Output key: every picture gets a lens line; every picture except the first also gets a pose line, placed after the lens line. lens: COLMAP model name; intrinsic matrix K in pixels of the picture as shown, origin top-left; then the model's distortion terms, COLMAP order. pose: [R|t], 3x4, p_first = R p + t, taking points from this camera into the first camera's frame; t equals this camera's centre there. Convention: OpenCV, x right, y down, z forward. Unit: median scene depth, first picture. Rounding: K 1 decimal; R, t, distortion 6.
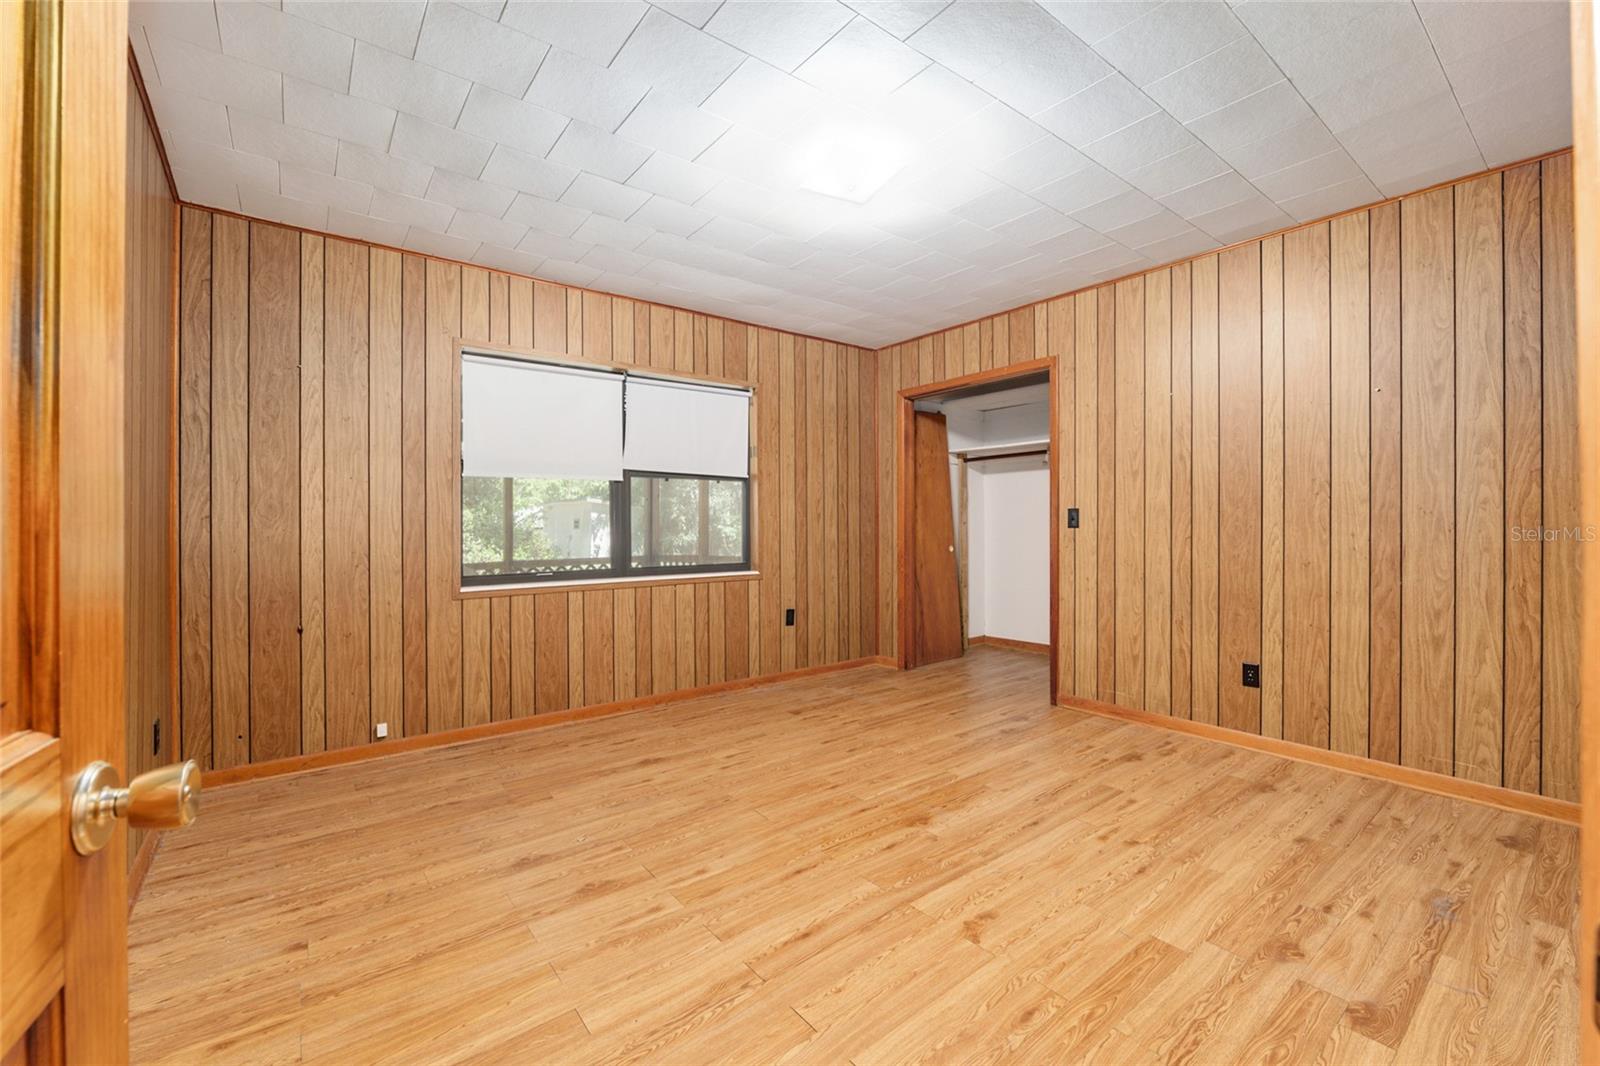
lens RADIAL K [[655.7, 0, 808.7], [0, 655.7, 524.6], [0, 0, 1]] dist [-0.015552, 0.001742]
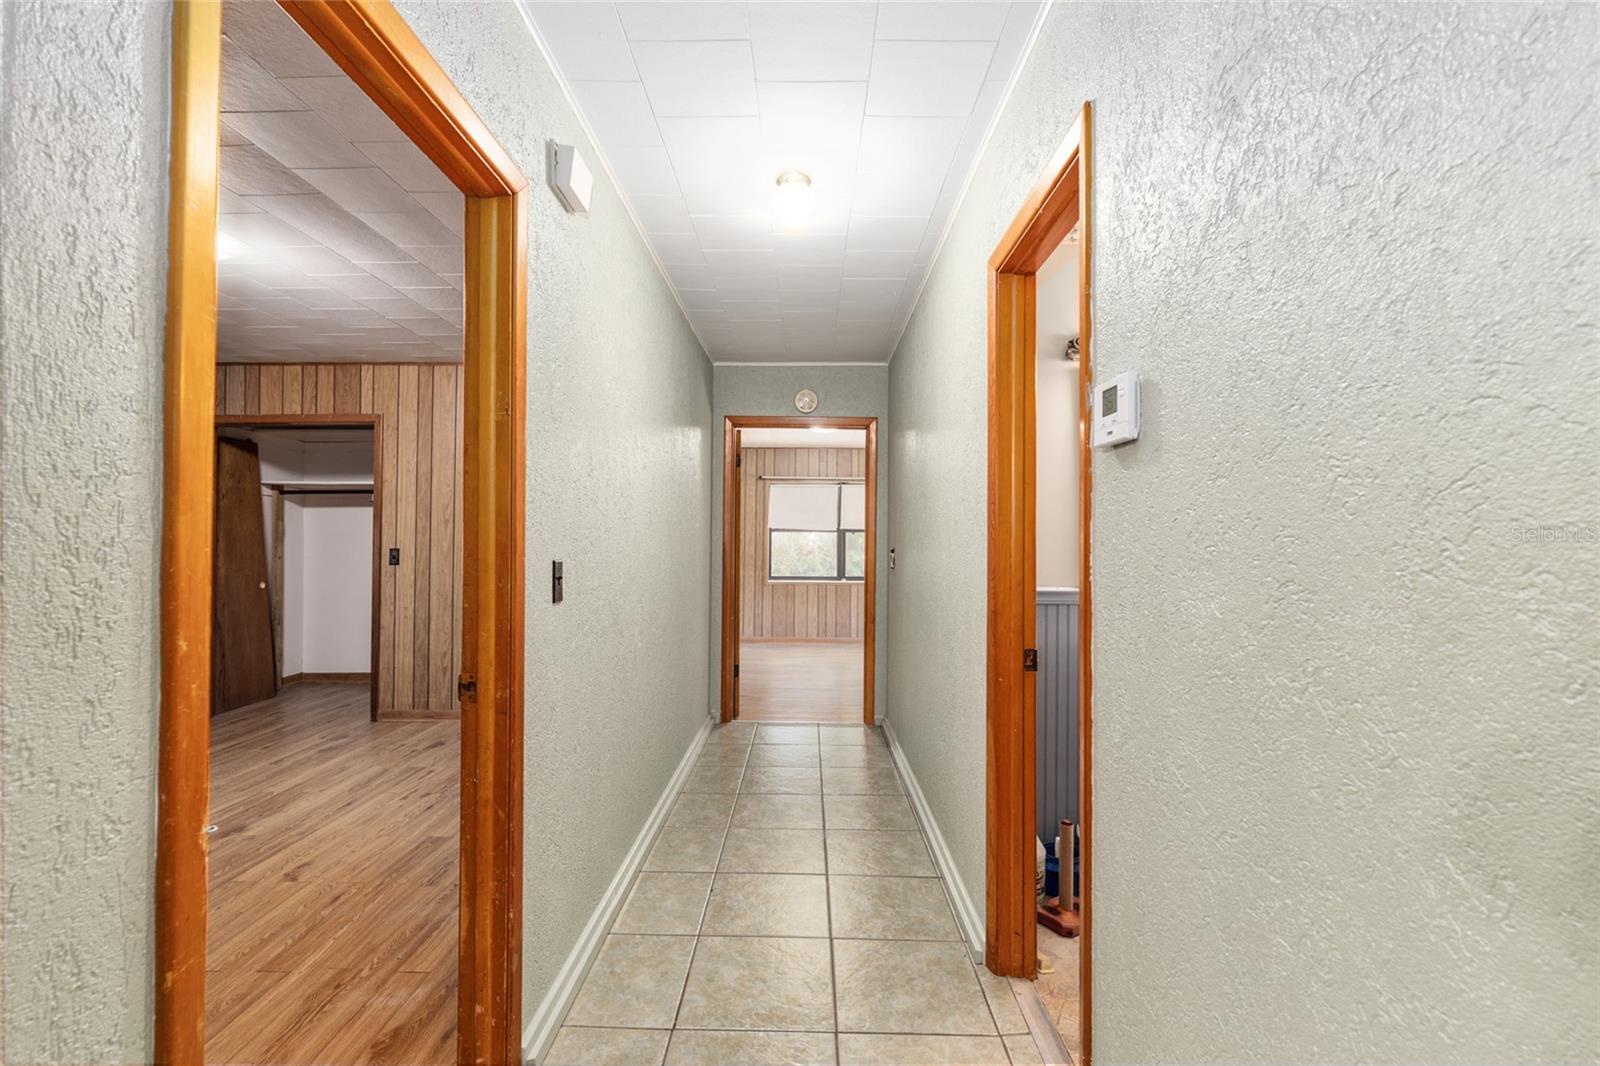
lens RADIAL K [[678.8, 0, 781.8], [0, 678.8, 534.1], [0, 0, 1]] dist [-0.005347, -0.000085]
pose [[0.638361, 0.018968, 0.769503, -0.119694], [-0.001648, 0.999728, -0.023275, -0.032853], [-0.769735, 0.013589, 0.638219, -0.428766]]
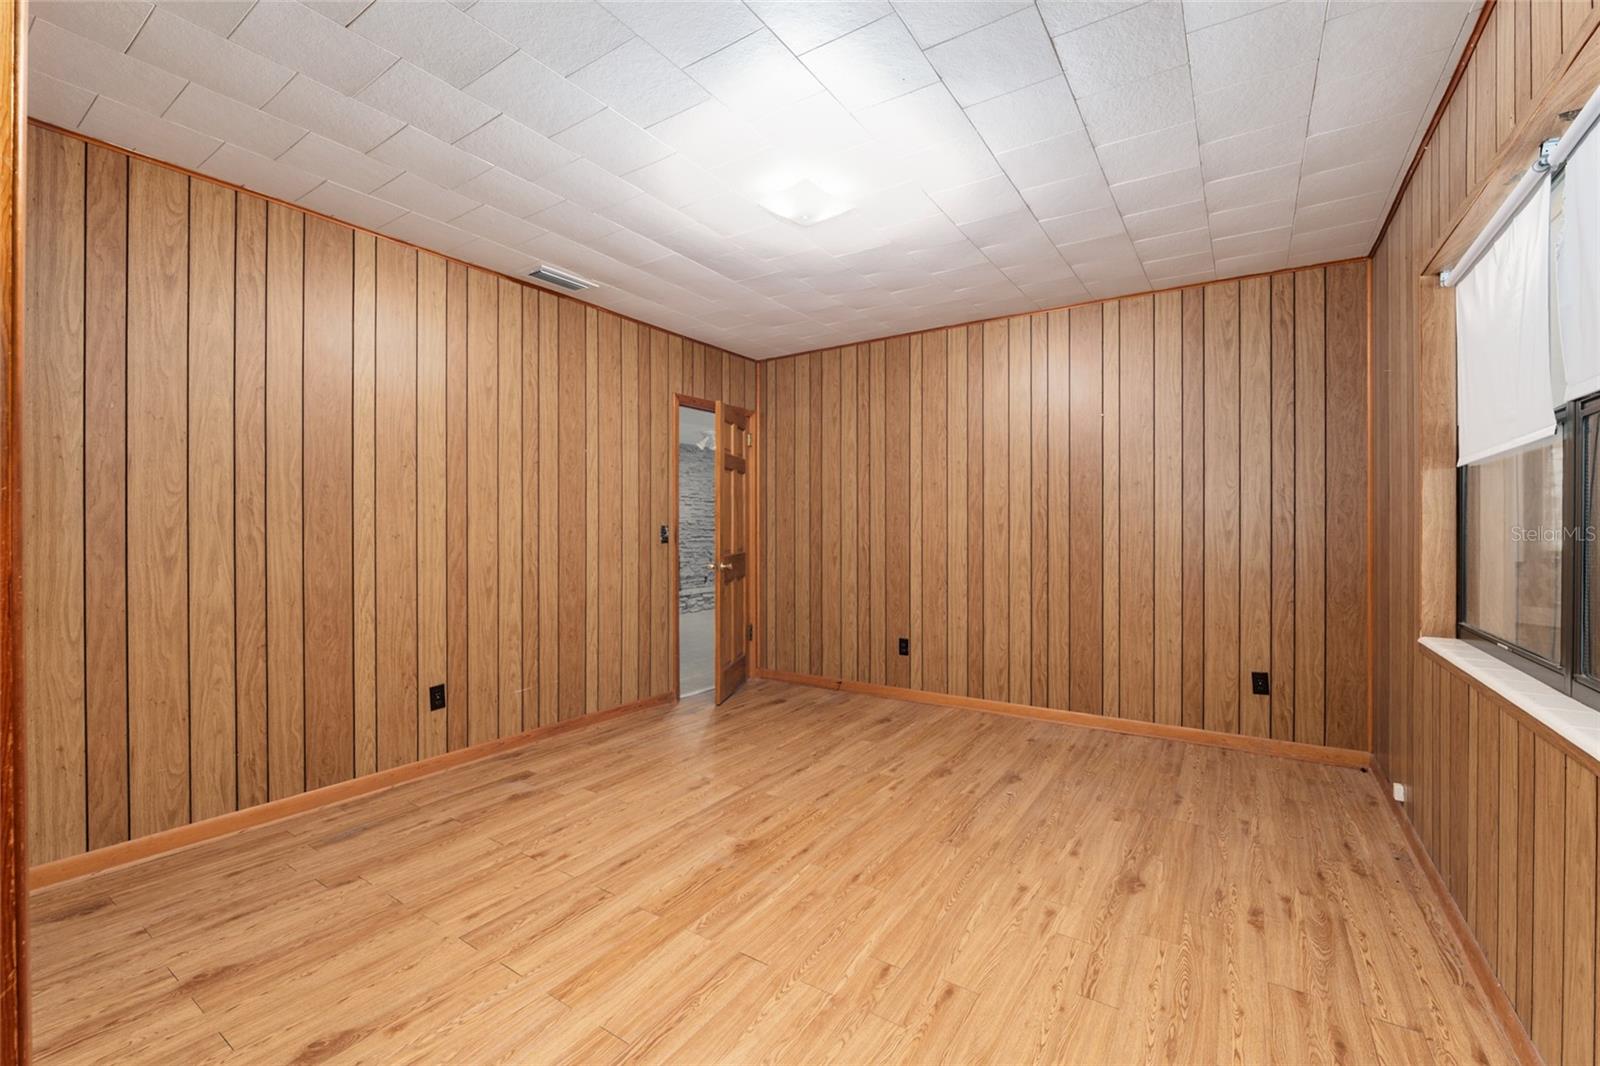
lens RADIAL K [[655.7, 0, 809.4], [0, 655.7, 530.4], [0, 0, 1]] dist [-0.015552, 0.001742]
pose [[-0.948604, 0.007253, -0.316383, 0.333801], [0.004300, 0.999940, 0.010029, -0.026641], [0.316436, 0.008153, -0.948579, 1.703664]]
